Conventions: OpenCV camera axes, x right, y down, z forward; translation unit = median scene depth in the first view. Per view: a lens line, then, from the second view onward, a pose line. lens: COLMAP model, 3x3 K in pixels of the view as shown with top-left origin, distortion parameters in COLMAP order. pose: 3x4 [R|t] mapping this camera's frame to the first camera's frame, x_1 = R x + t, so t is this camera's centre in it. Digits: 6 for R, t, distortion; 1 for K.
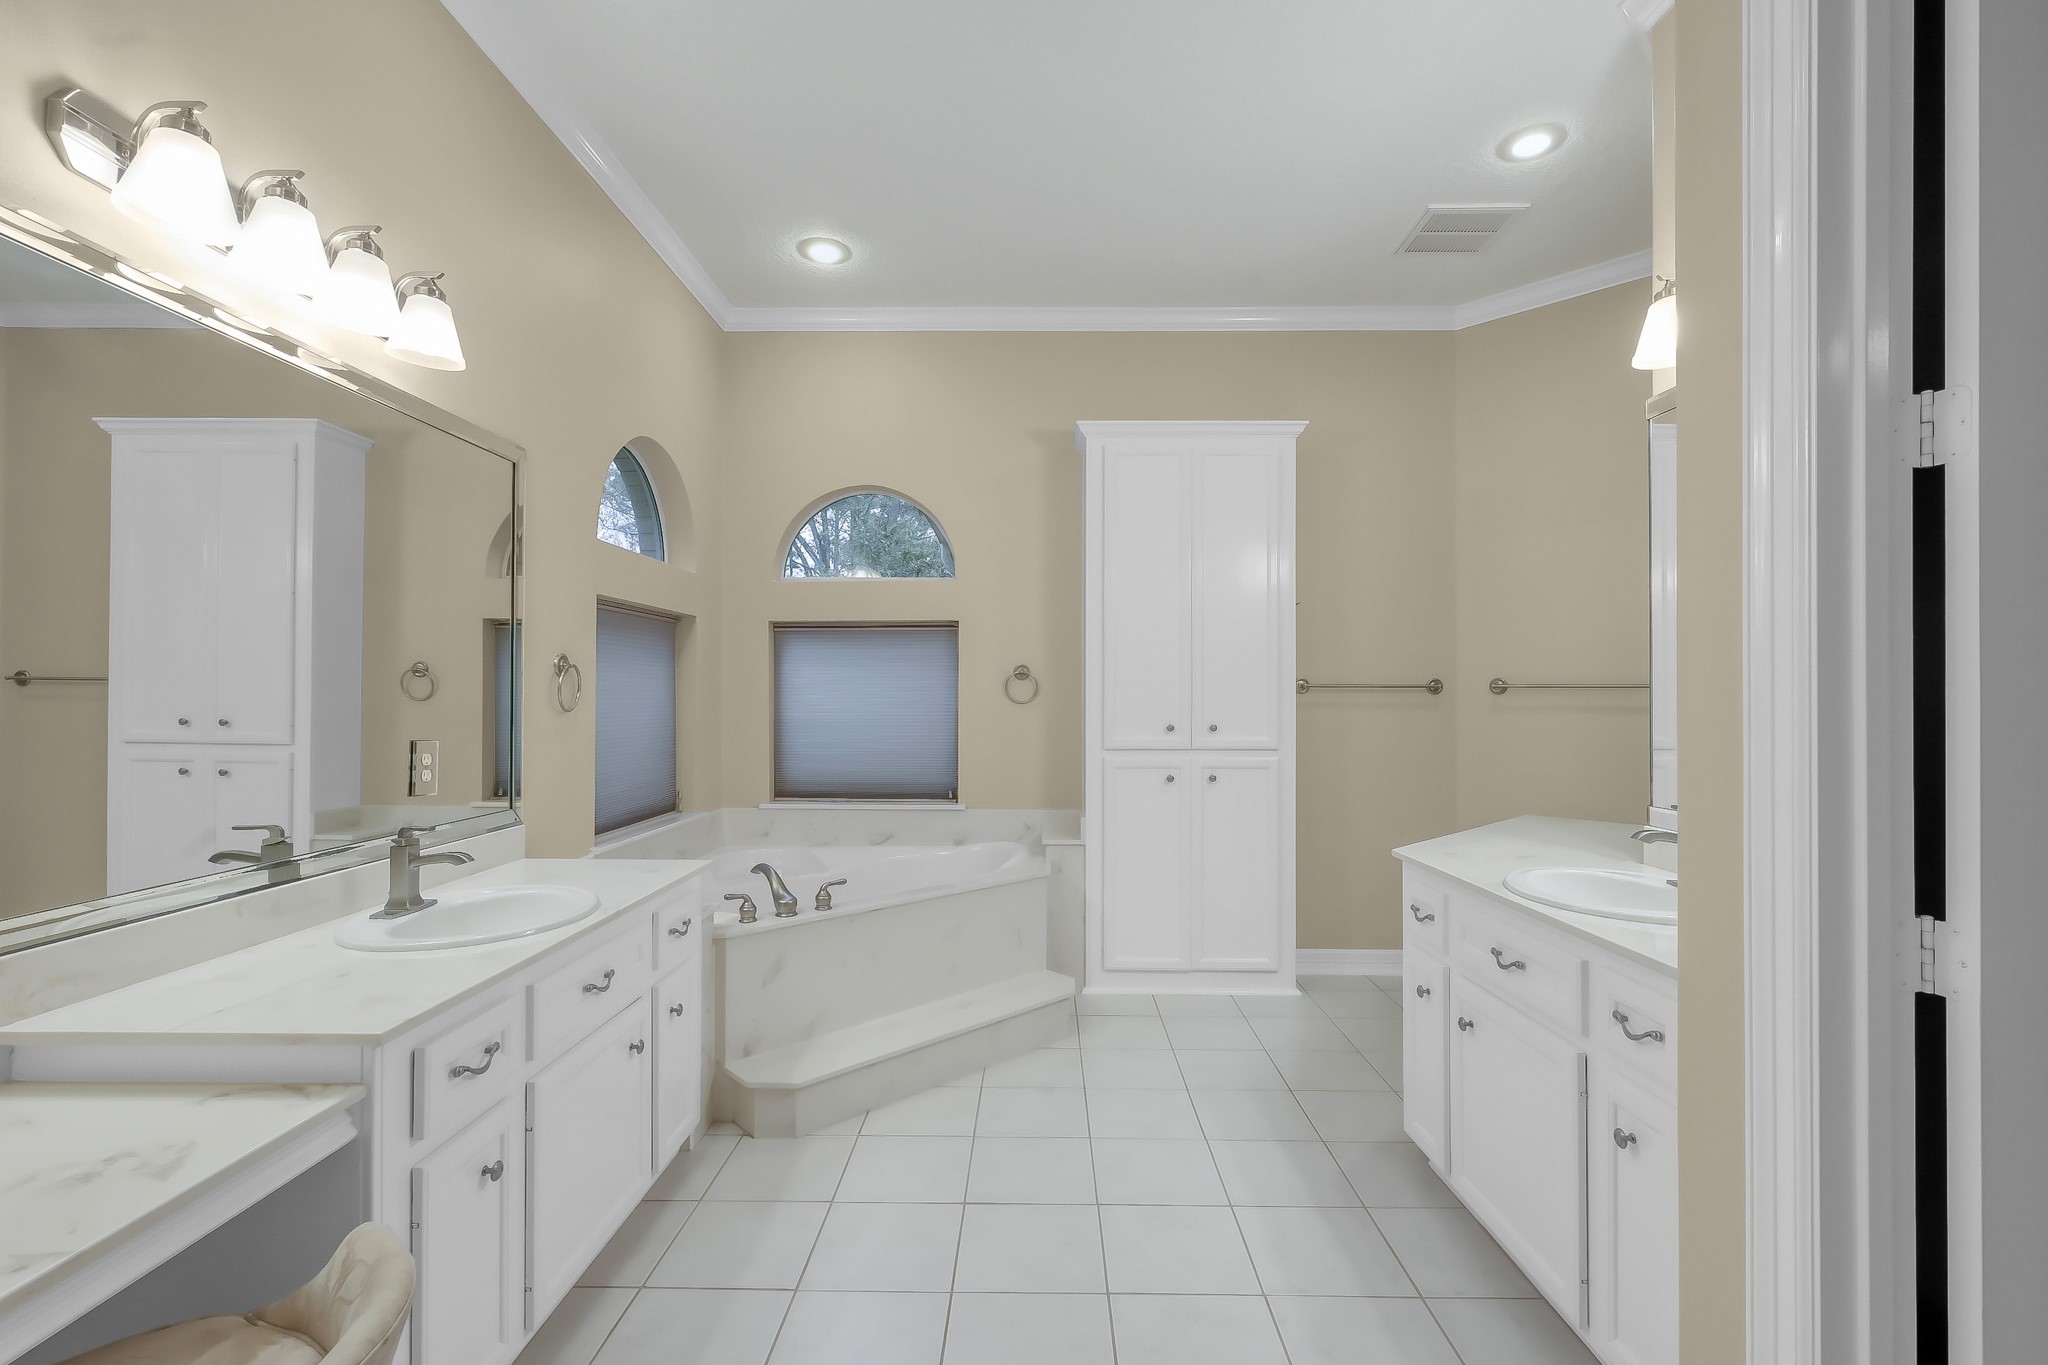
lens RADIAL K [[904.2, 0, 1024.0], [0, 904.2, 682.5], [0, 0, 1]] dist [-0.002170, 0.000212]
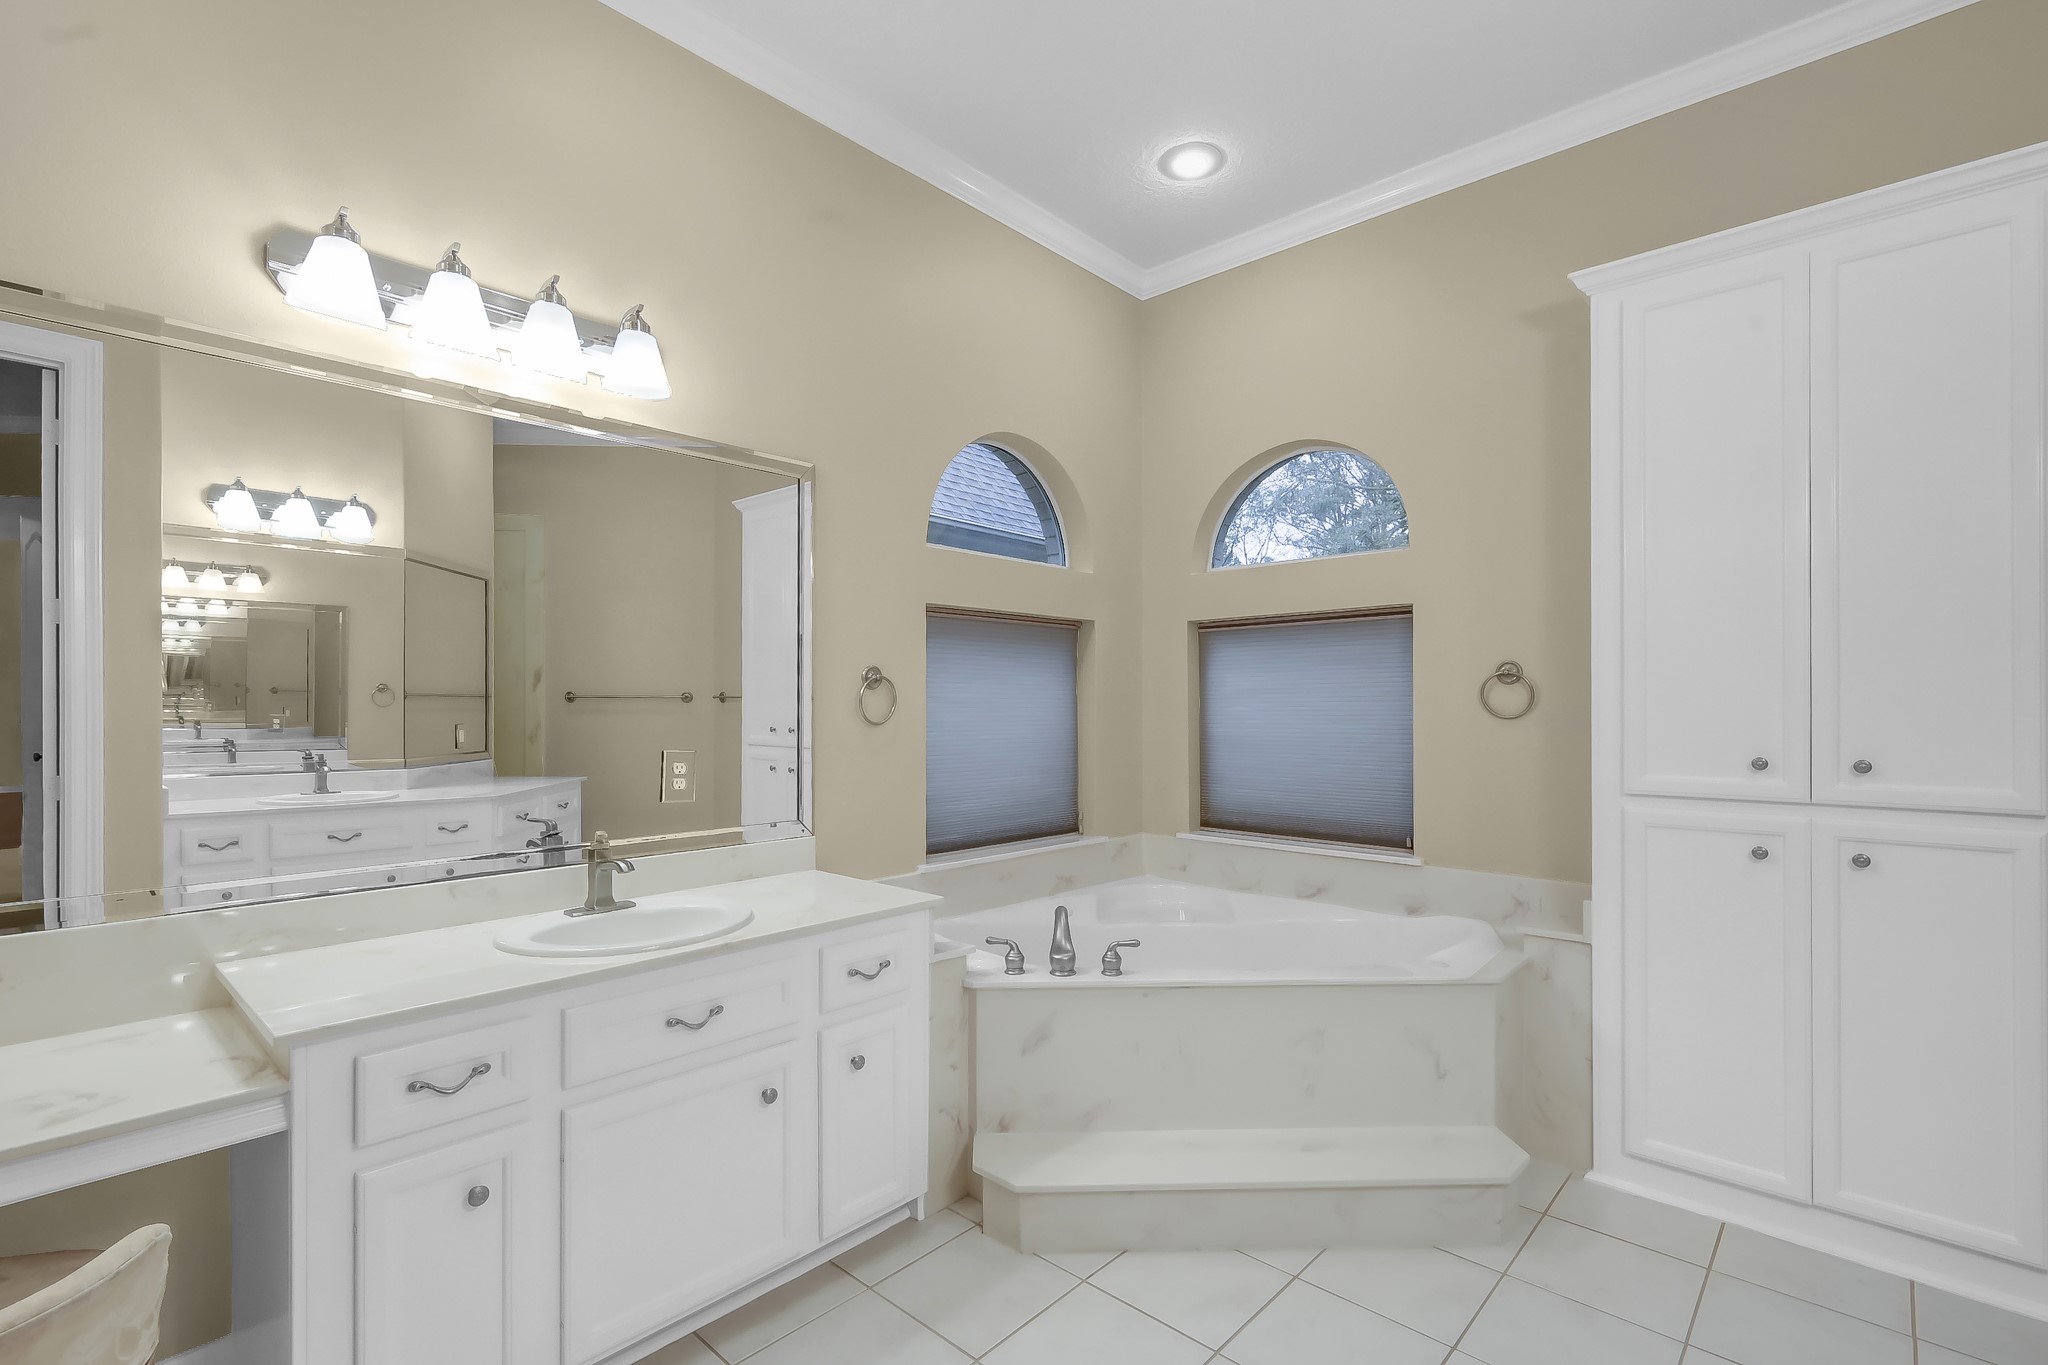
lens RADIAL K [[928.5, 0, 1022.3], [0, 928.5, 697.5], [0, 0, 1]] dist [0.000210, 0.000186]
pose [[0.741648, -0.008933, -0.670729, 0.210461], [0.011848, 0.999930, -0.000217, 0.003437], [0.670684, -0.007786, 0.741702, 0.258367]]
